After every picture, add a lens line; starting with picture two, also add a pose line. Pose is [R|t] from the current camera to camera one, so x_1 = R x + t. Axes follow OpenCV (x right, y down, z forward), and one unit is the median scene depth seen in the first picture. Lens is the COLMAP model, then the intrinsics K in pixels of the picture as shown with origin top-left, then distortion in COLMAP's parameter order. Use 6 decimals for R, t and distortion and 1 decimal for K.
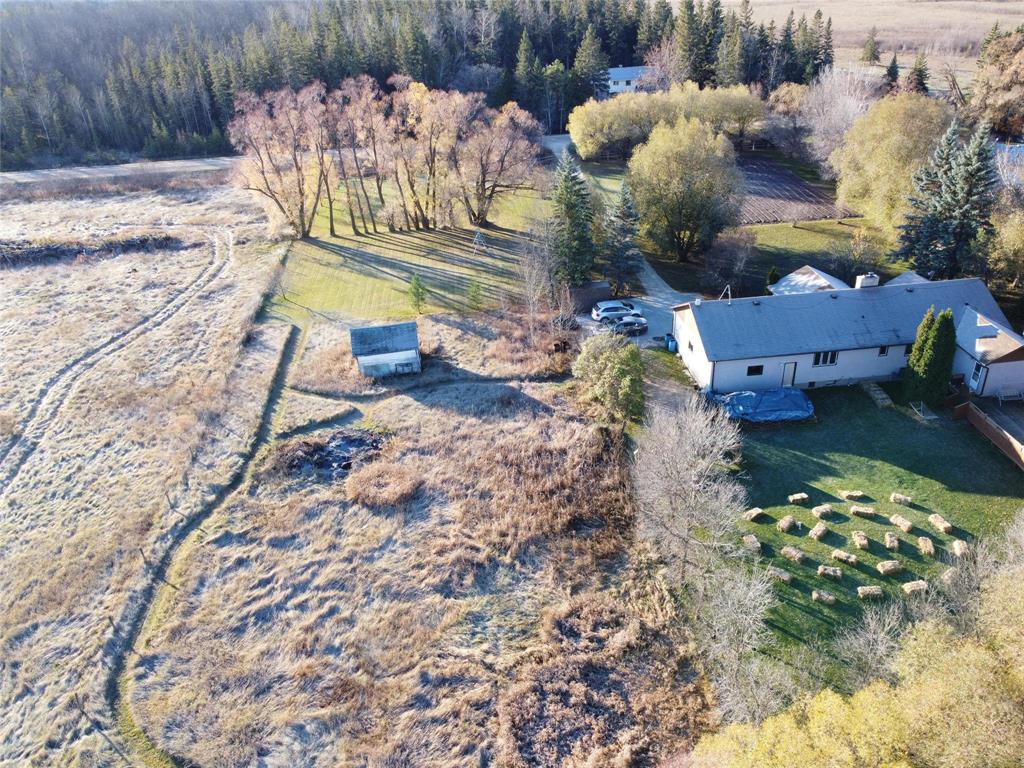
lens RADIAL K [[786.6, 0, 512.0], [0, 786.6, 384.0], [0, 0, 1]] dist [0.000917, 0.006734]
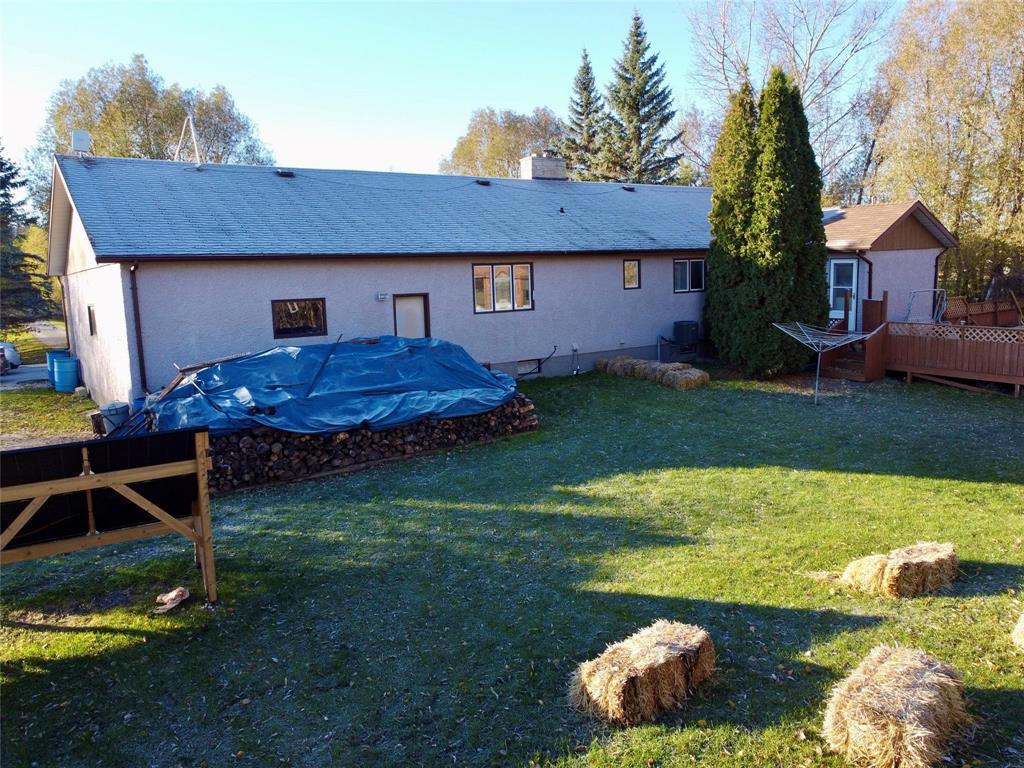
lens RADIAL K [[786.6, 0, 512.0], [0, 786.6, 384.0], [0, 0, 1]] dist [0.000917, 0.006734]
pose [[0.878527, -0.060204, 0.473883, 0.253334], [0.231798, 0.921133, -0.312704, 0.121493], [-0.417683, 0.384564, 0.823196, 0.781859]]
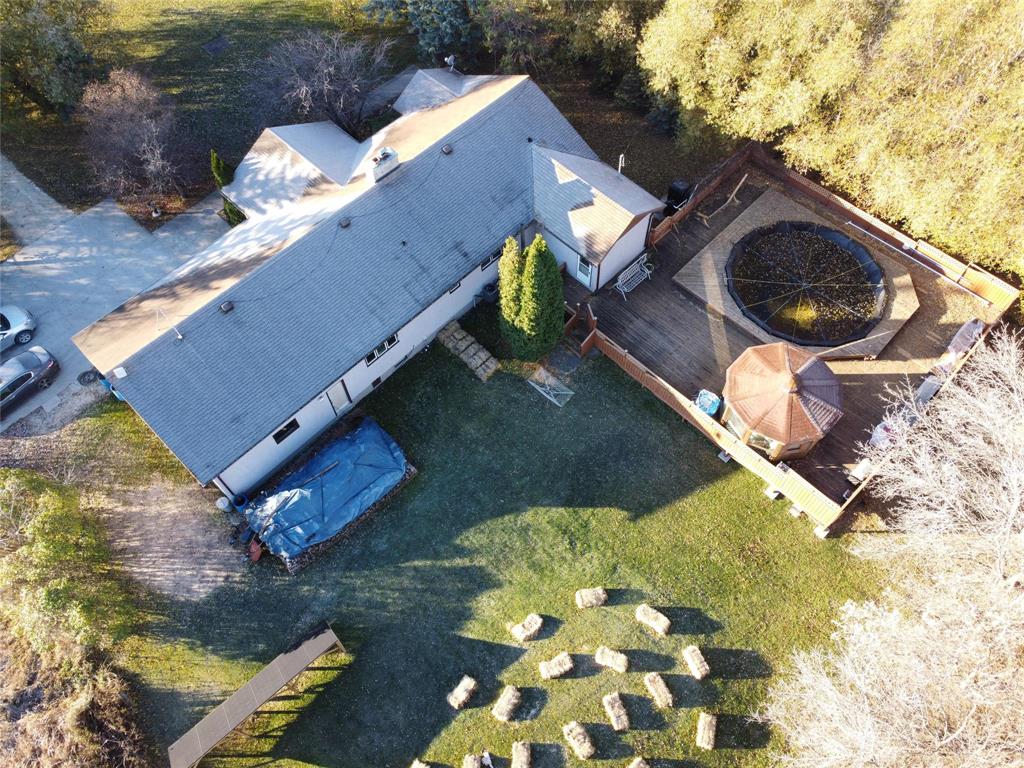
lens RADIAL K [[786.6, 0, 512.0], [0, 786.6, 384.0], [0, 0, 1]] dist [0.000917, 0.006734]
pose [[0.773887, -0.528458, 0.349043, 0.270386], [0.302073, 0.792398, 0.529960, -0.312583], [-0.556642, -0.304693, 0.772859, 0.511960]]
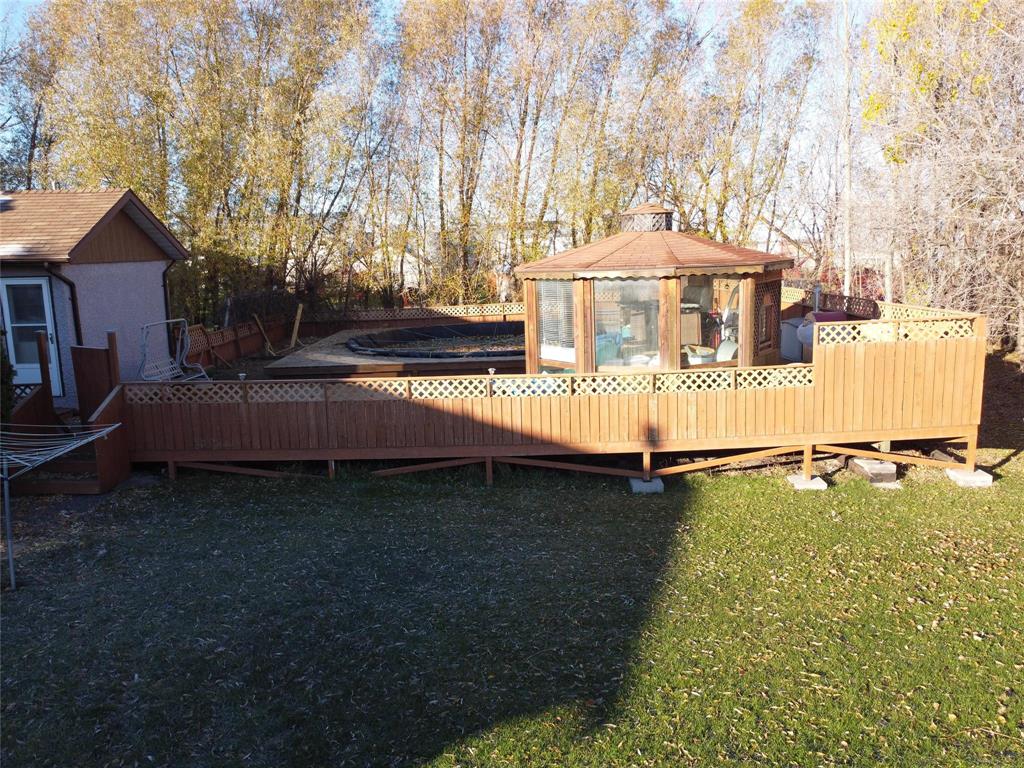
lens RADIAL K [[786.6, 0, 512.0], [0, 786.6, 384.0], [0, 0, 1]] dist [0.000917, 0.006734]
pose [[0.120803, -0.128532, 0.984320, 0.377655], [0.508270, 0.859752, 0.049888, 0.066373], [-0.852683, 0.494274, 0.169190, 0.868319]]
